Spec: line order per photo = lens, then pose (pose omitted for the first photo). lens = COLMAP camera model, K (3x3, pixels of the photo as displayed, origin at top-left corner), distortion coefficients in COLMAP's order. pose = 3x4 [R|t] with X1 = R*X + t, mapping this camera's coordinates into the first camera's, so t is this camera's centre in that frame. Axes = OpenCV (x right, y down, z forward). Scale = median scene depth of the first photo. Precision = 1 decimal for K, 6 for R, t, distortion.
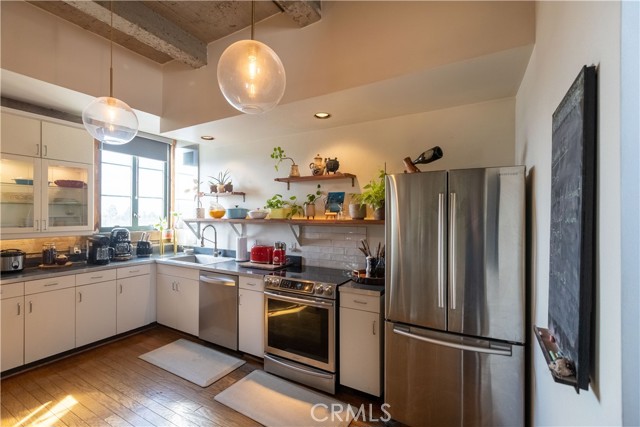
lens RADIAL K [[300.0, 0, 329.6], [0, 300.0, 214.7], [0, 0, 1]] dist [0.007696, -0.002059]
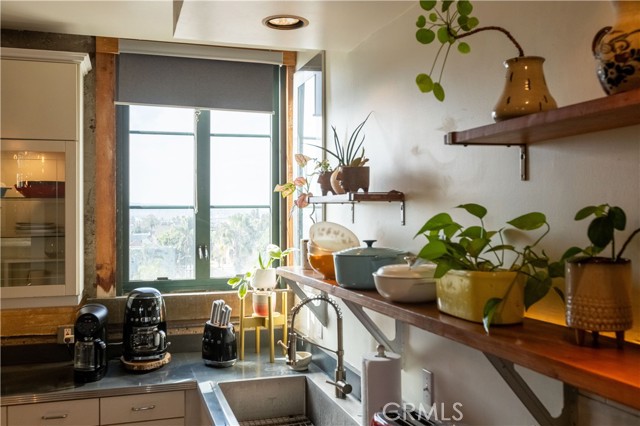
lens RADIAL K [[639.8, 0, 316.9], [0, 639.8, 212.5], [0, 0, 1]] dist [-0.008161, 0.000000]
pose [[0.739993, -0.004933, -0.672596, 0.064954], [0.005328, 0.999985, -0.001472, -0.061371], [0.672593, -0.002494, 0.740008, 0.575421]]
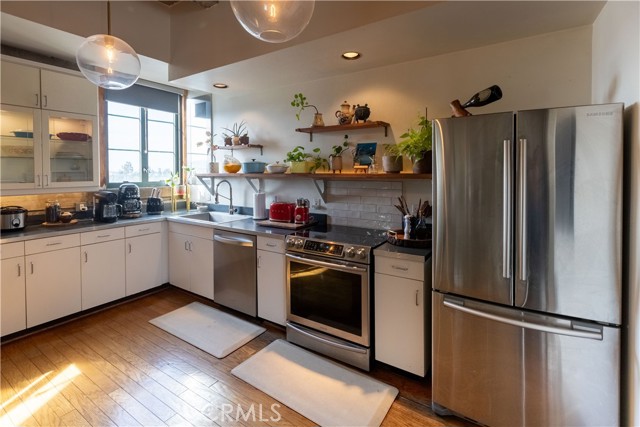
lens RADIAL K [[300.0, 0, 336.4], [0, 300.0, 178.7], [0, 0, 1]] dist [0.007696, -0.002059]
pose [[0.999869, 0.001047, -0.016123, -0.043950], [-0.000674, 0.999732, 0.023137, 0.009123], [0.016143, -0.023123, 0.999602, 0.089635]]
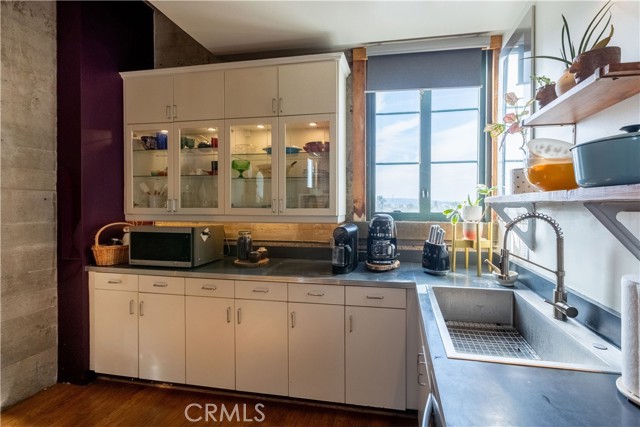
lens RADIAL K [[300.0, 0, 331.7], [0, 300.0, 207.9], [0, 0, 1]] dist [0.007696, -0.002059]
pose [[0.316421, 0.013774, -0.948519, -0.190764], [0.003337, 0.999872, 0.015633, 0.025643], [0.948613, -0.008112, 0.316335, 0.804137]]
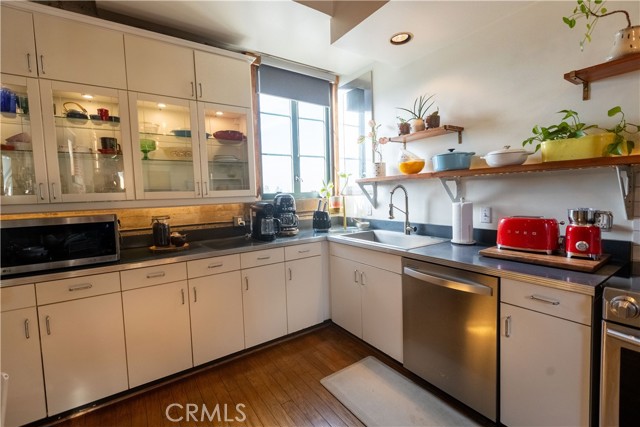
lens RADIAL K [[300.0, 0, 316.7], [0, 300.0, 213.1], [0, 0, 1]] dist [0.007696, -0.002059]
pose [[0.896786, 0.000543, -0.442465, -0.315555], [0.033843, 0.996985, 0.069818, 0.049014], [0.441169, -0.077587, 0.894064, 0.391384]]
